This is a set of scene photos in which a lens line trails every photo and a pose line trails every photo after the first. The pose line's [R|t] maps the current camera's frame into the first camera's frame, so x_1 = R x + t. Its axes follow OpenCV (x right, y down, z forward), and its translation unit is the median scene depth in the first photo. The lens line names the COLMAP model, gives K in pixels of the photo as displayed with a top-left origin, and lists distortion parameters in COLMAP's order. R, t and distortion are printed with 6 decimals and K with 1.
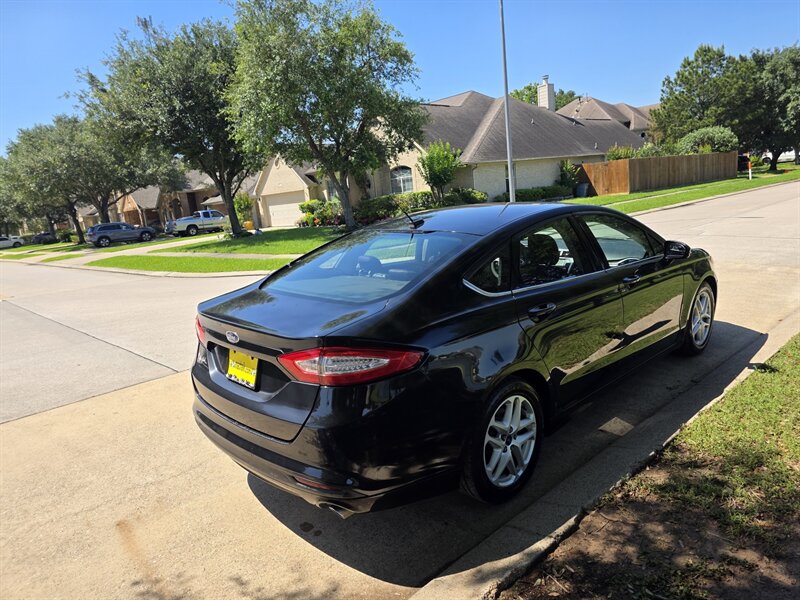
lens RADIAL K [[534.3, 0, 408.8], [0, 534.3, 305.1], [0, 0, 1]] dist [0.066338, -0.065756]
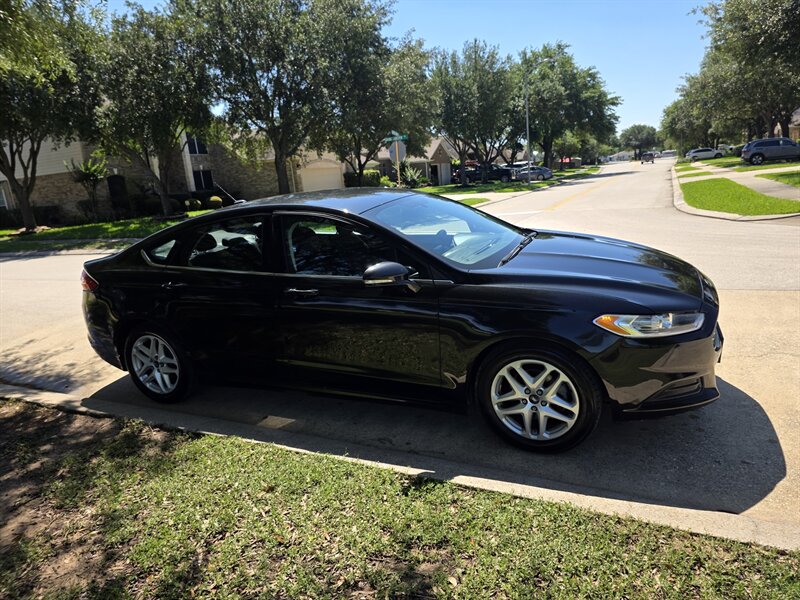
lens RADIAL K [[534.3, 0, 400.3], [0, 534.3, 303.4], [0, 0, 1]] dist [0.066338, -0.065756]
pose [[0.364922, 0.279668, -0.888042, 0.182536], [-0.135473, 0.959617, 0.246539, -0.039063], [0.921129, 0.030338, 0.388073, 0.111491]]
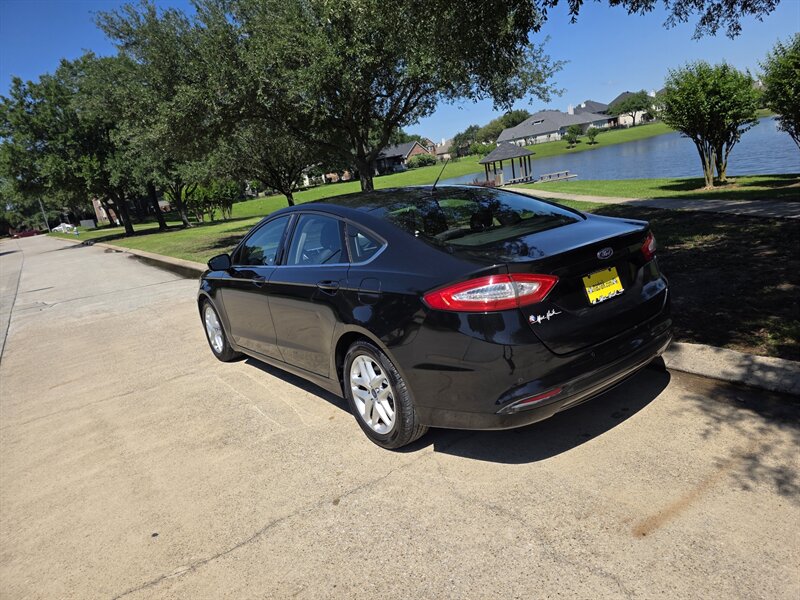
lens RADIAL K [[531.8, 0, 409.6], [0, 531.8, 296.1], [0, 0, 1]] dist [0.064352, -0.059809]
pose [[0.135040, -0.155461, 0.978568, -0.140751], [0.345636, 0.932969, 0.100520, -0.010093], [-0.928601, 0.324654, 0.179721, 0.118632]]
